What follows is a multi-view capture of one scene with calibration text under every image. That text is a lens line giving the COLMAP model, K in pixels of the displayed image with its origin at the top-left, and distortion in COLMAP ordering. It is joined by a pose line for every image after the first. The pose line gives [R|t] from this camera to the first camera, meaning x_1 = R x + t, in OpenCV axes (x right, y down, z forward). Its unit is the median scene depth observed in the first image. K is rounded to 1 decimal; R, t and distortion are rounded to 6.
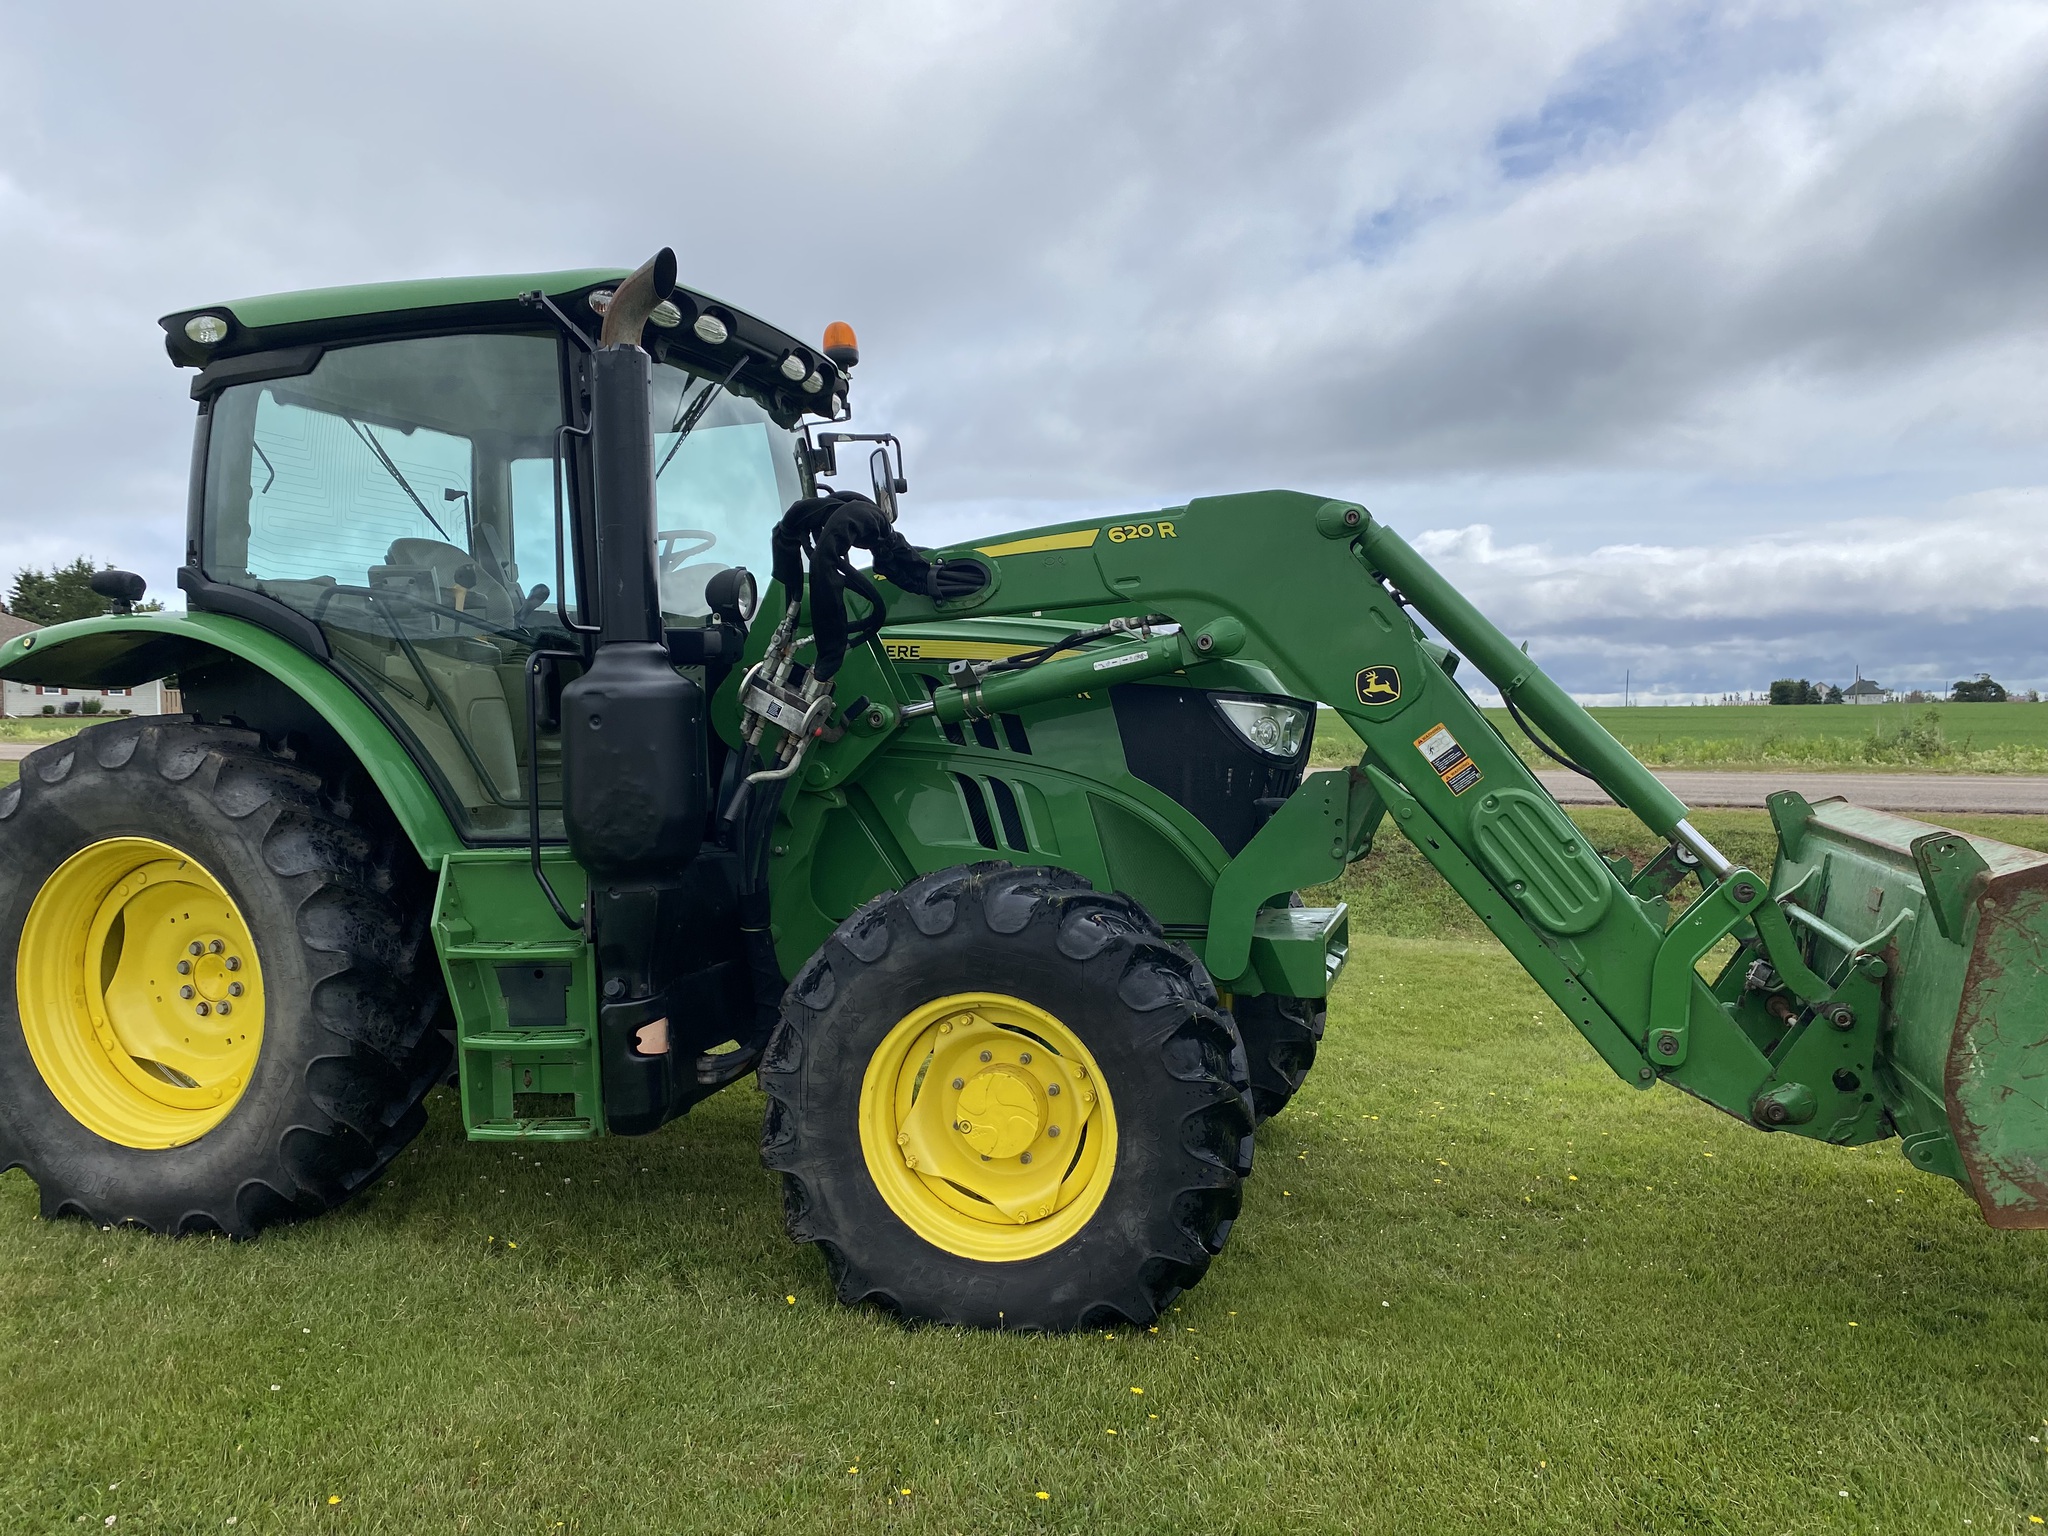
lens RADIAL K [[1532.1, 0, 1022.3], [0, 1532.1, 781.0], [0, 0, 1]] dist [0.116902, -0.191744]
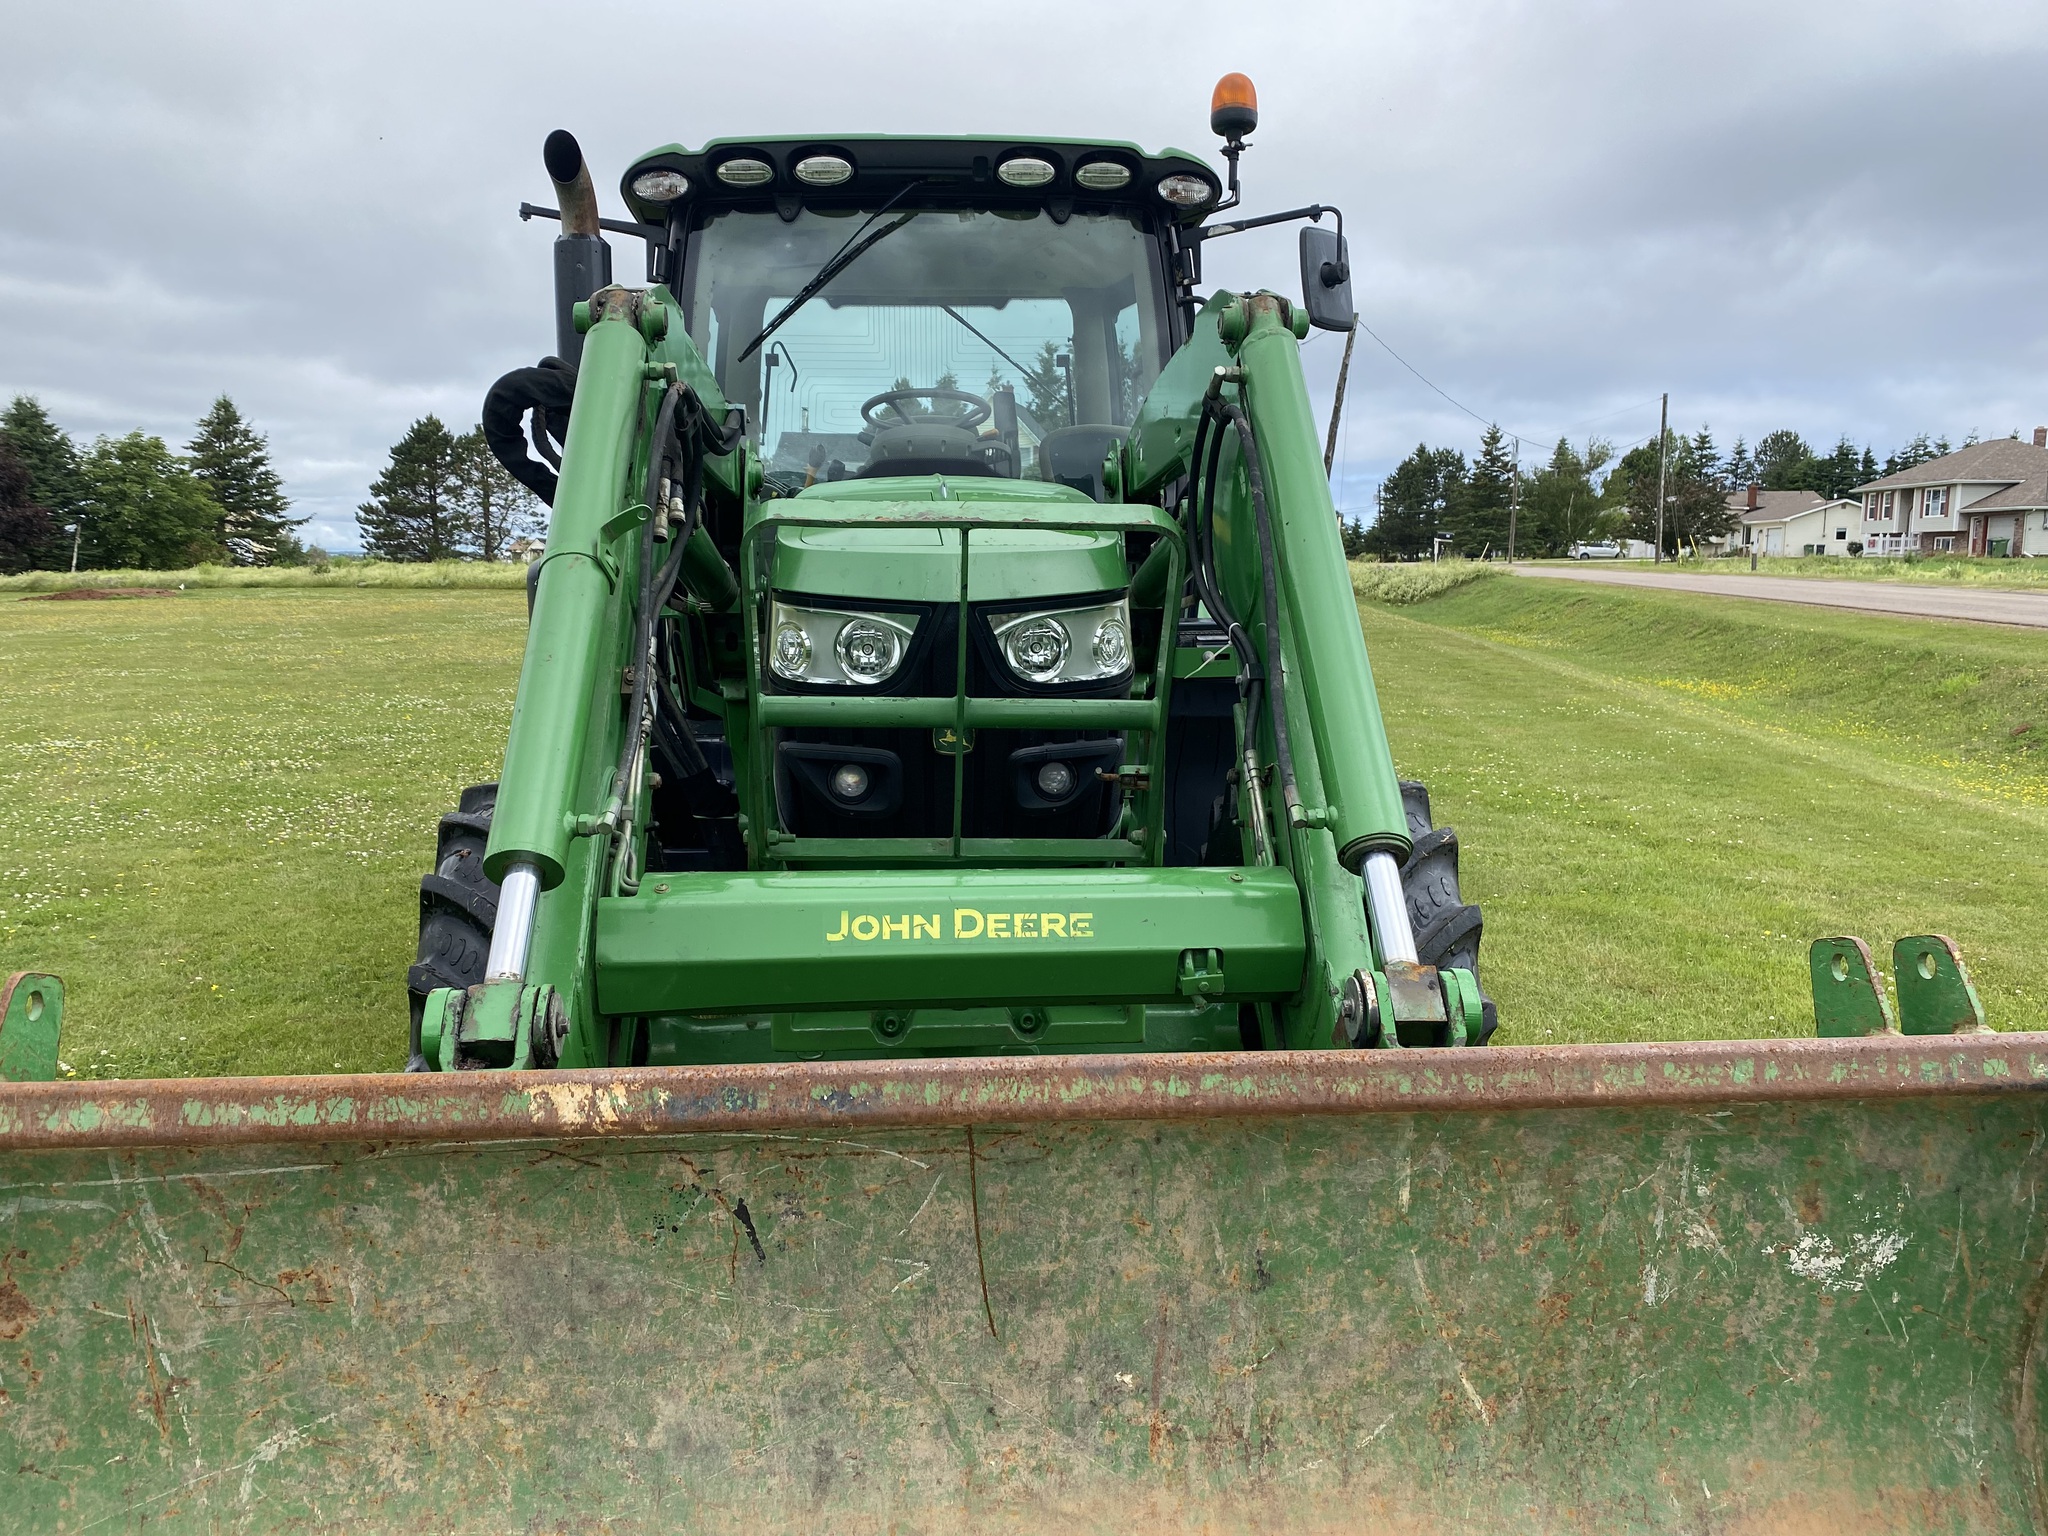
lens RADIAL K [[1554.5, 0, 1003.0], [0, 1554.5, 774.4], [0, 0, 1]] dist [0.011582, -0.008281]
pose [[0.367284, 0.136703, -0.920008, 0.815860], [-0.044542, 0.990590, 0.129409, -0.065963], [0.929042, -0.006551, 0.369917, 0.833466]]
